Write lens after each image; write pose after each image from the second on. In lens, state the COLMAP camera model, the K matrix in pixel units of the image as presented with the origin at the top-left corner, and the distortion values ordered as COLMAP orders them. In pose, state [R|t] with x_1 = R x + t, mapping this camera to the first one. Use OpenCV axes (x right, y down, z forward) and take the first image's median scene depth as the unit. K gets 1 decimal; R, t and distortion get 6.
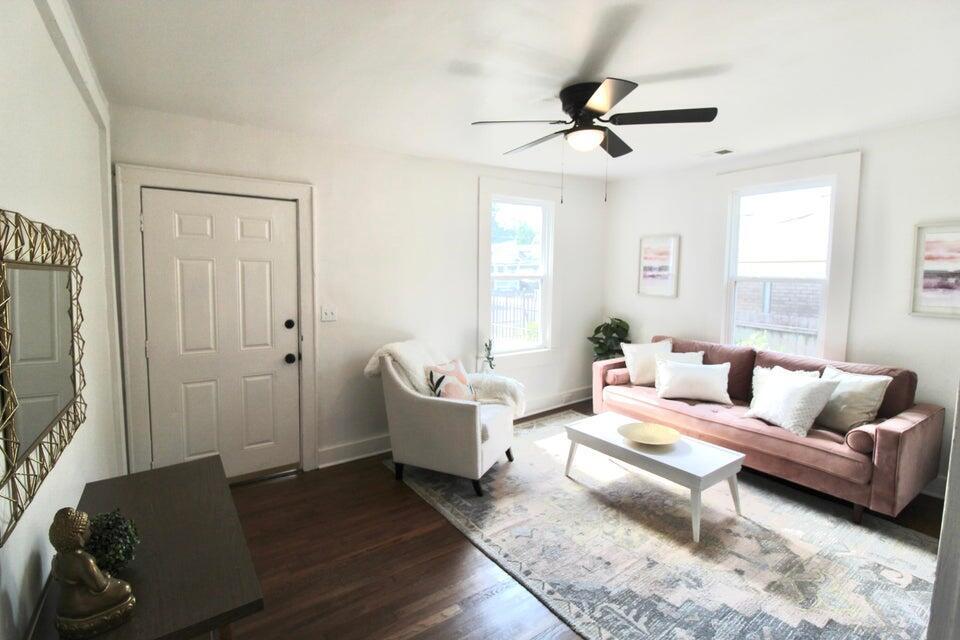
lens RADIAL K [[445.7, 0, 483.7], [0, 445.7, 318.5], [0, 0, 1]] dist [-0.007212, -0.009547]
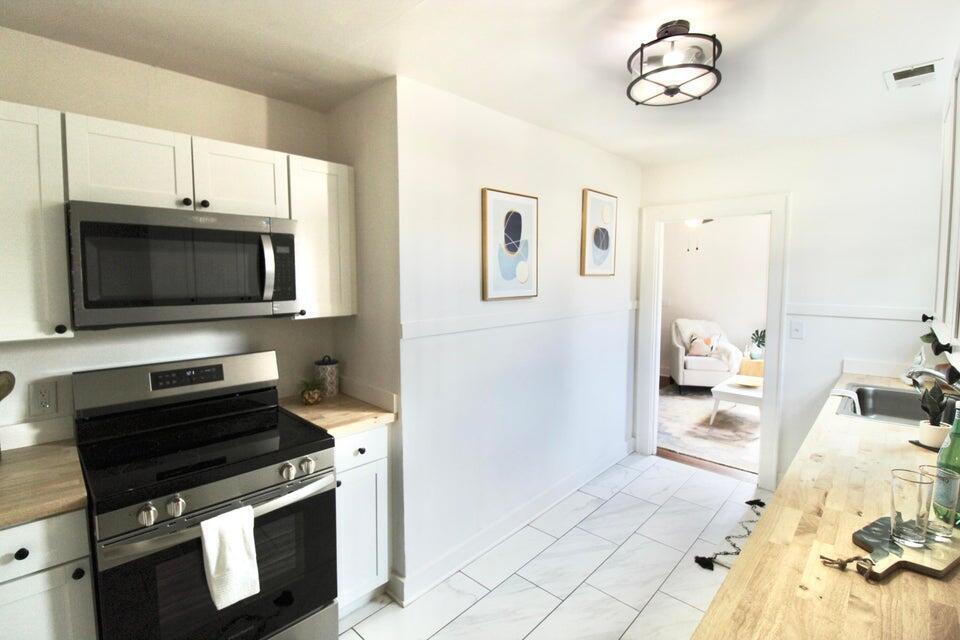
lens RADIAL K [[445.7, 0, 476.8], [0, 445.7, 315.5], [0, 0, 1]] dist [-0.007212, -0.009547]
pose [[0.204837, 0.081781, -0.975374, 1.849306], [-0.107399, 0.992364, 0.060650, 0.025162], [0.972886, 0.092331, 0.212056, -0.379244]]
